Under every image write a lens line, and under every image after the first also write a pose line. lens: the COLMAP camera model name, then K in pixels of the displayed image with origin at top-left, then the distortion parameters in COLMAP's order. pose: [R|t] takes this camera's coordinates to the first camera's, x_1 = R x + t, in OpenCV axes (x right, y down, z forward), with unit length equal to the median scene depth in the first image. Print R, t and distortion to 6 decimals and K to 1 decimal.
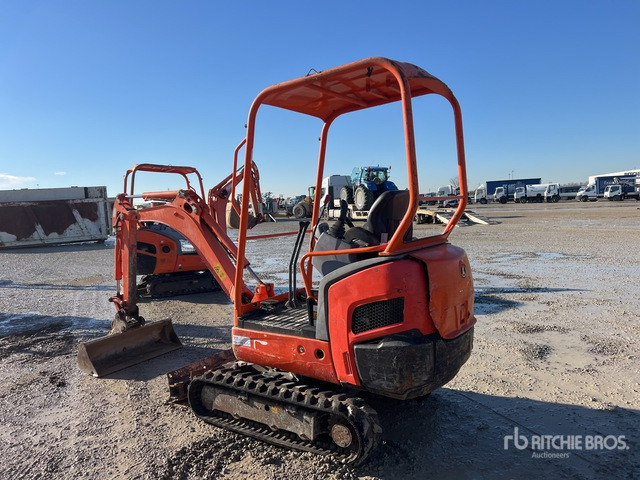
lens RADIAL K [[450.4, 0, 320.0], [0, 450.4, 240.0], [0, 0, 1]] dist [0.100539, -0.139293]
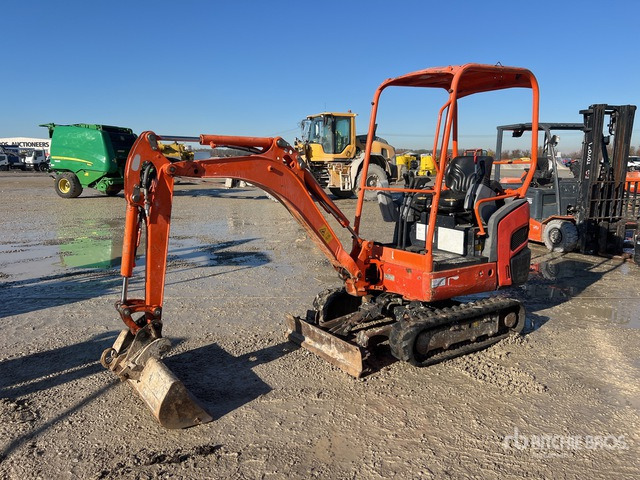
lens RADIAL K [[456.1, 0, 298.3], [0, 456.1, 225.0], [0, 0, 1]] dist [-0.003774, -0.002614]
pose [[0.414686, -0.078154, 0.906602, -1.027602], [0.047331, 0.996809, 0.064281, -0.008836], [-0.908733, 0.016254, 0.417062, 0.642314]]
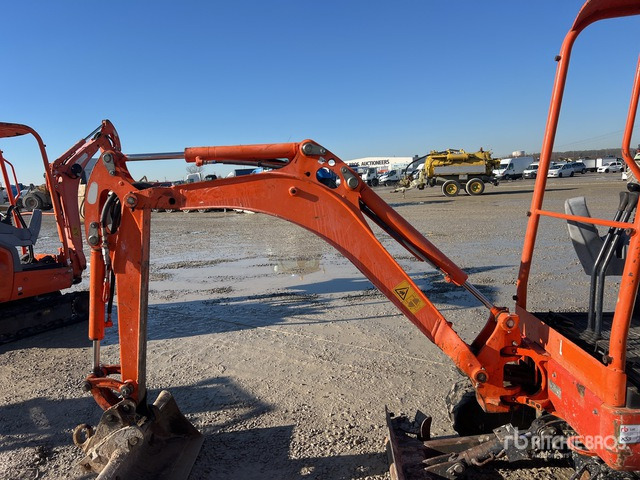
lens RADIAL K [[450.4, 0, 320.0], [0, 450.4, 240.0], [0, 0, 1]] dist [0.100539, -0.139293]
pose [[0.867918, -0.067322, 0.492125, -0.522441], [0.054395, 0.997696, 0.040552, -0.023719], [-0.493721, -0.008427, 0.869580, 0.564016]]
